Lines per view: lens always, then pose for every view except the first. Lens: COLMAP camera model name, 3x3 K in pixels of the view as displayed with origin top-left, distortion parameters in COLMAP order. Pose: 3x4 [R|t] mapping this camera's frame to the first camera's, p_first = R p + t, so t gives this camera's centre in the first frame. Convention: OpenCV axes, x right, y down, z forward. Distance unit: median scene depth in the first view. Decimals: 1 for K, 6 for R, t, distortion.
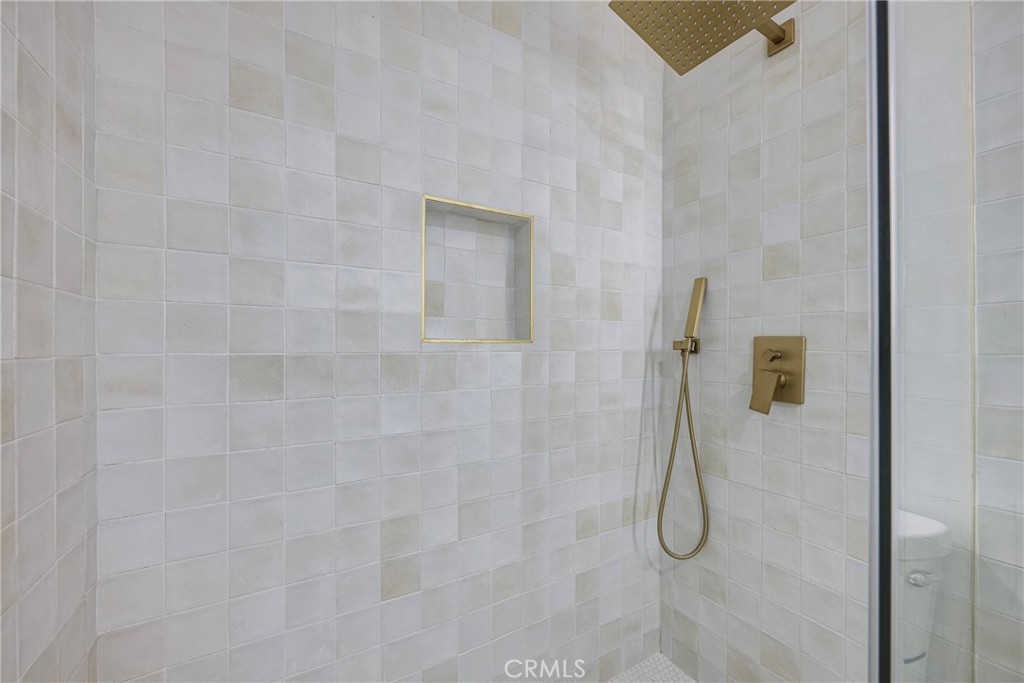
lens RADIAL K [[410.9, 0, 513.4], [0, 410.9, 342.3], [0, 0, 1]] dist [-0.002345, -0.000118]
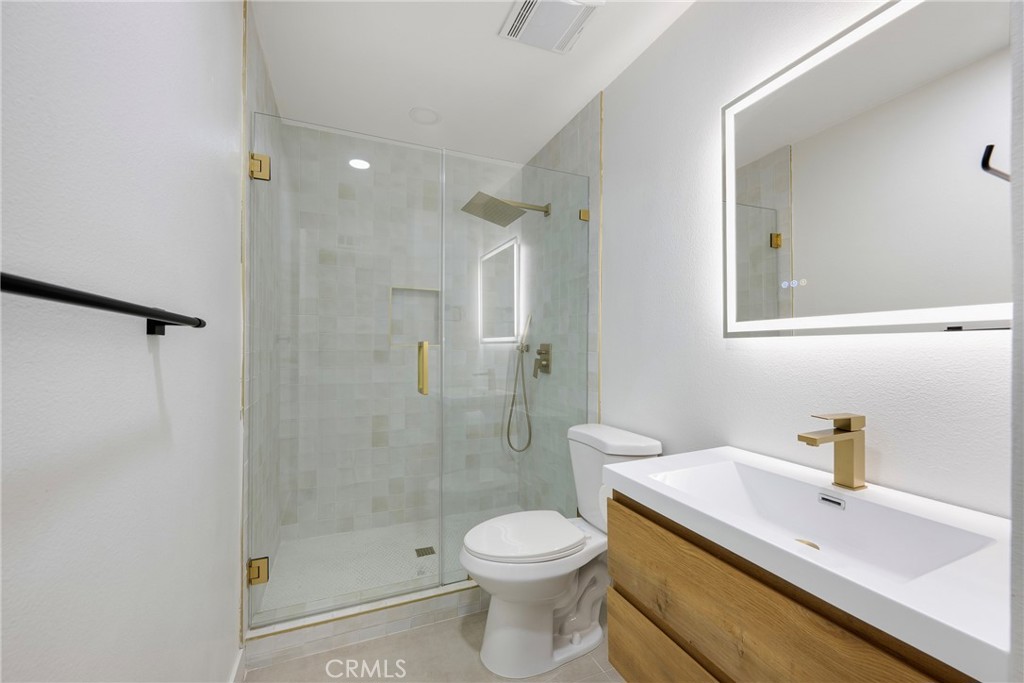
lens RADIAL K [[410.9, 0, 511.9], [0, 410.9, 343.6], [0, 0, 1]] dist [-0.002345, -0.000118]
pose [[0.991182, 0.003977, -0.132446, 0.800414], [-0.004200, 0.999990, -0.001406, -0.013664], [0.132439, 0.001949, 0.991189, -1.296739]]
